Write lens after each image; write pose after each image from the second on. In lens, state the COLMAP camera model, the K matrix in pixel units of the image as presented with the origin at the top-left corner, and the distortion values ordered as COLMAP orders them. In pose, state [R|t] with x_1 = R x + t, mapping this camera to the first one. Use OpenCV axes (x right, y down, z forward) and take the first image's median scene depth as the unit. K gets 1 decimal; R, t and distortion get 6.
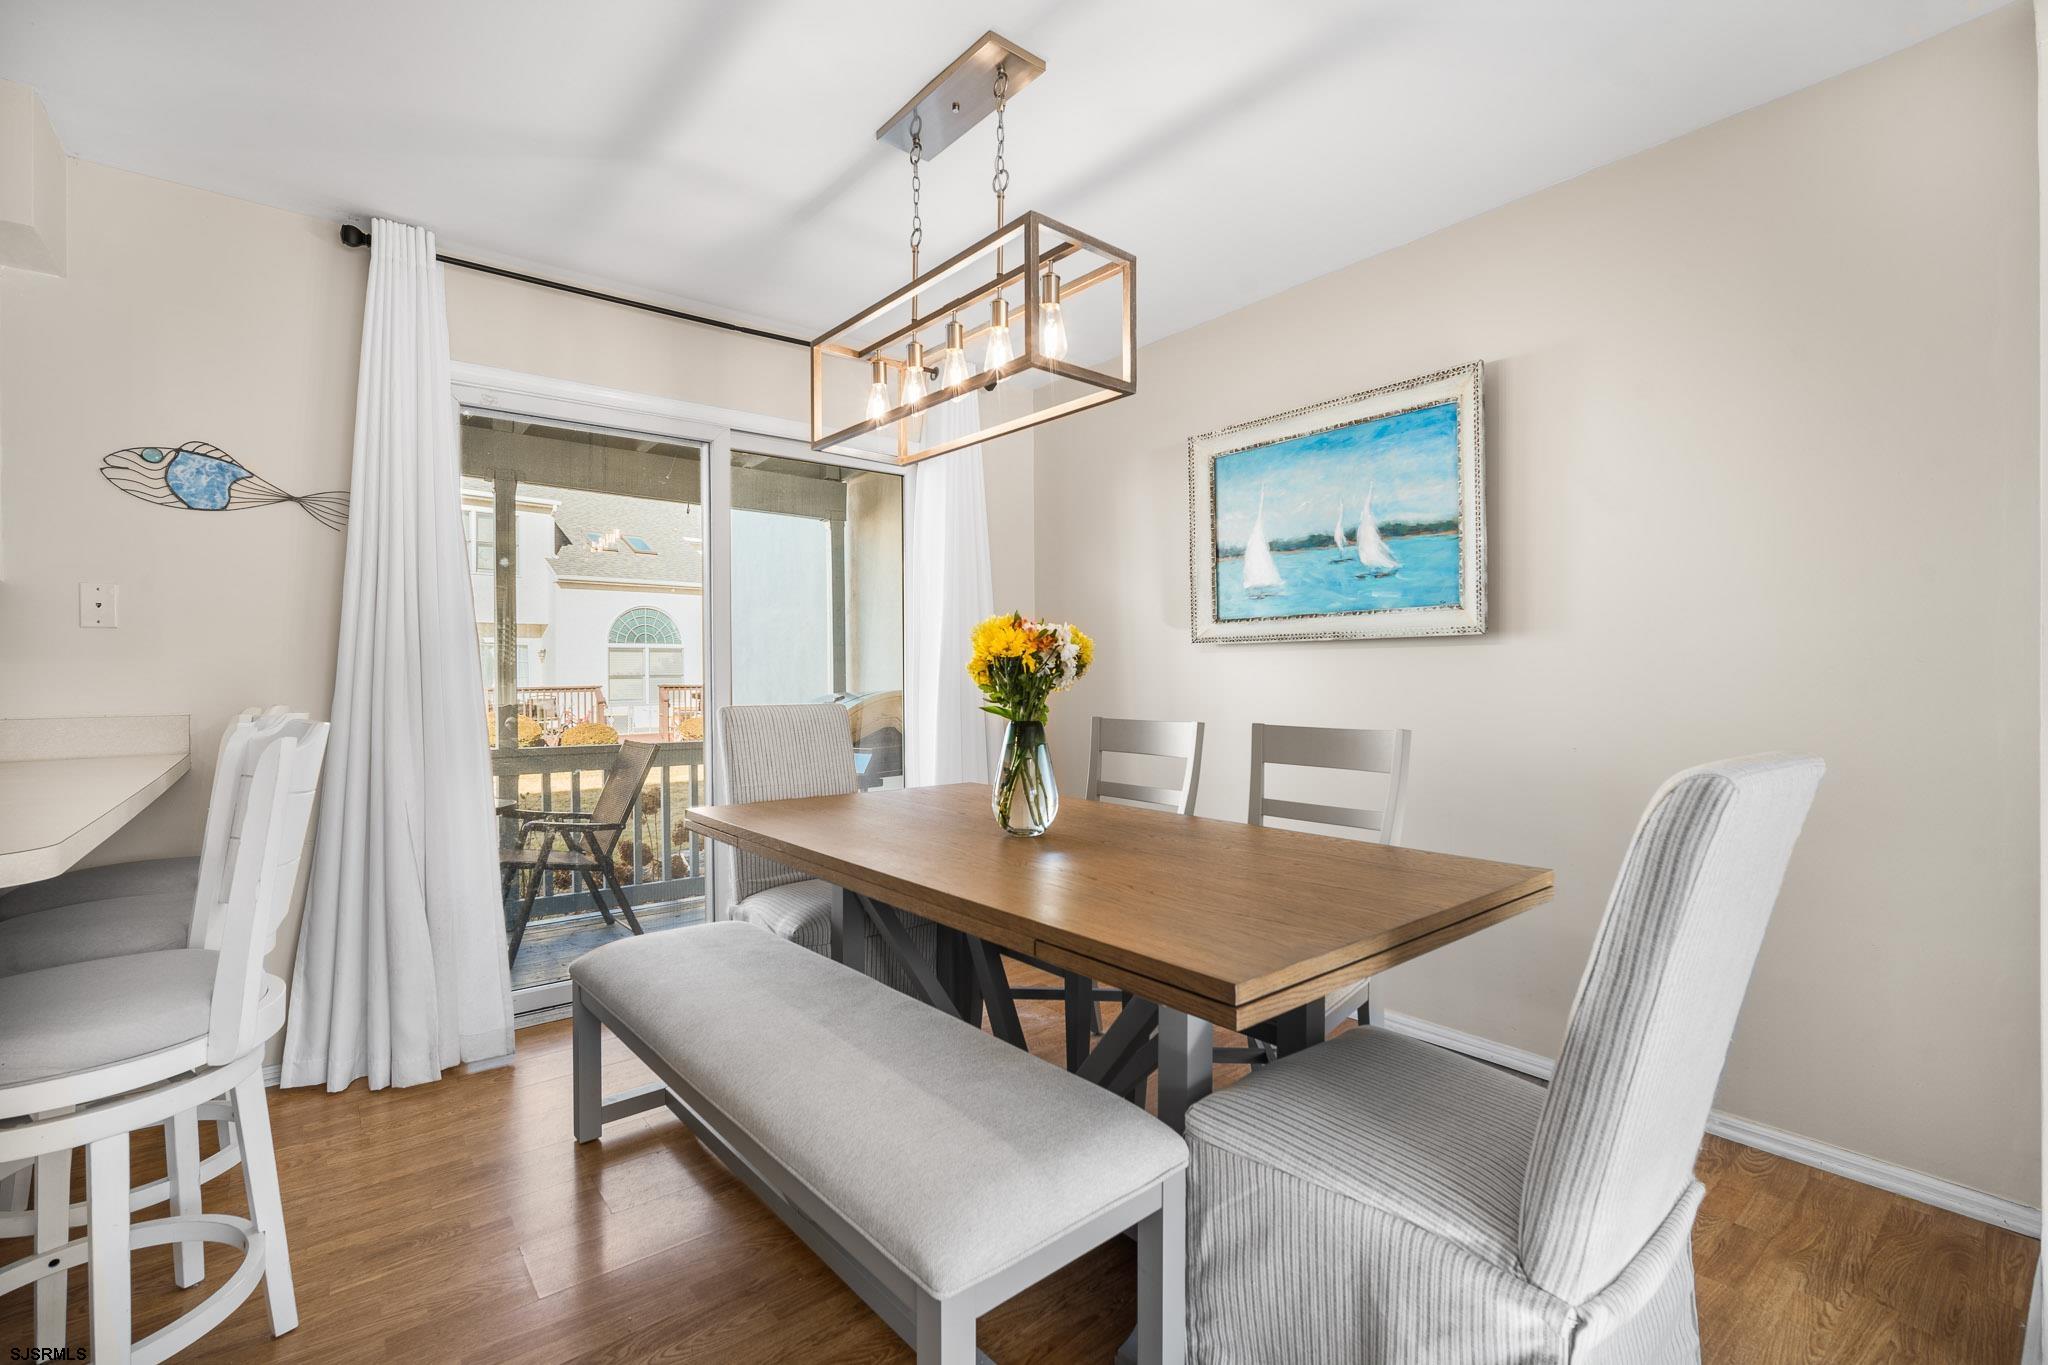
lens RADIAL K [[895.3, 0, 1027.7], [0, 895.3, 671.9], [0, 0, 1]] dist [-0.010819, 0.001252]
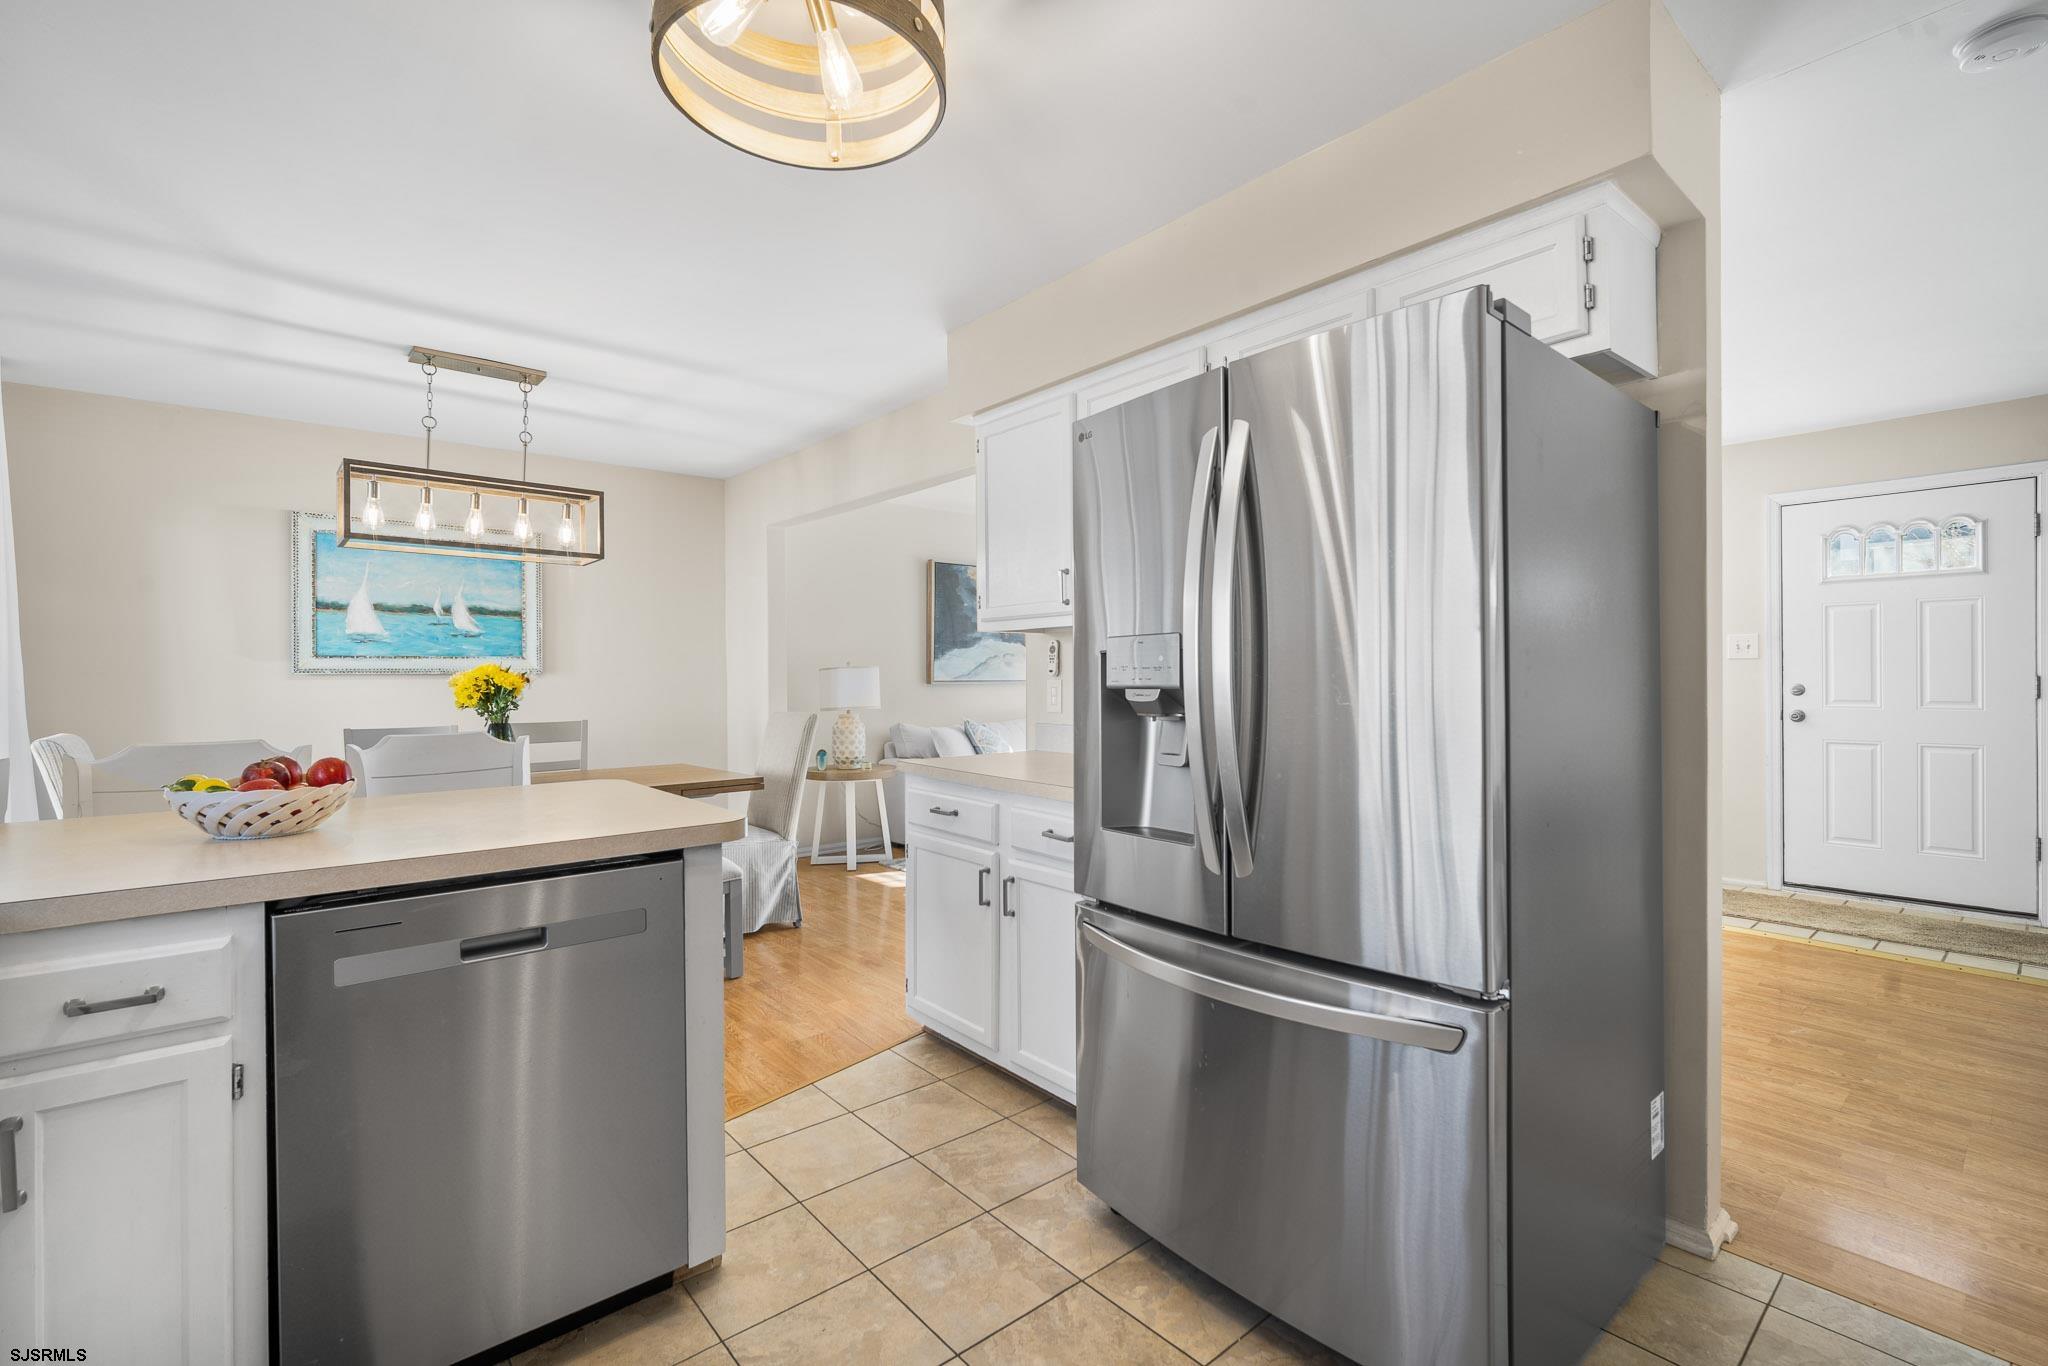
lens RADIAL K [[895.3, 0, 1023.6], [0, 895.3, 679.3], [0, 0, 1]] dist [-0.010819, 0.001252]
pose [[-0.023719, 0.001537, 0.999717, -1.241213], [0.005508, 0.999984, -0.001407, -0.017126], [-0.999704, 0.005473, -0.023727, -0.006119]]
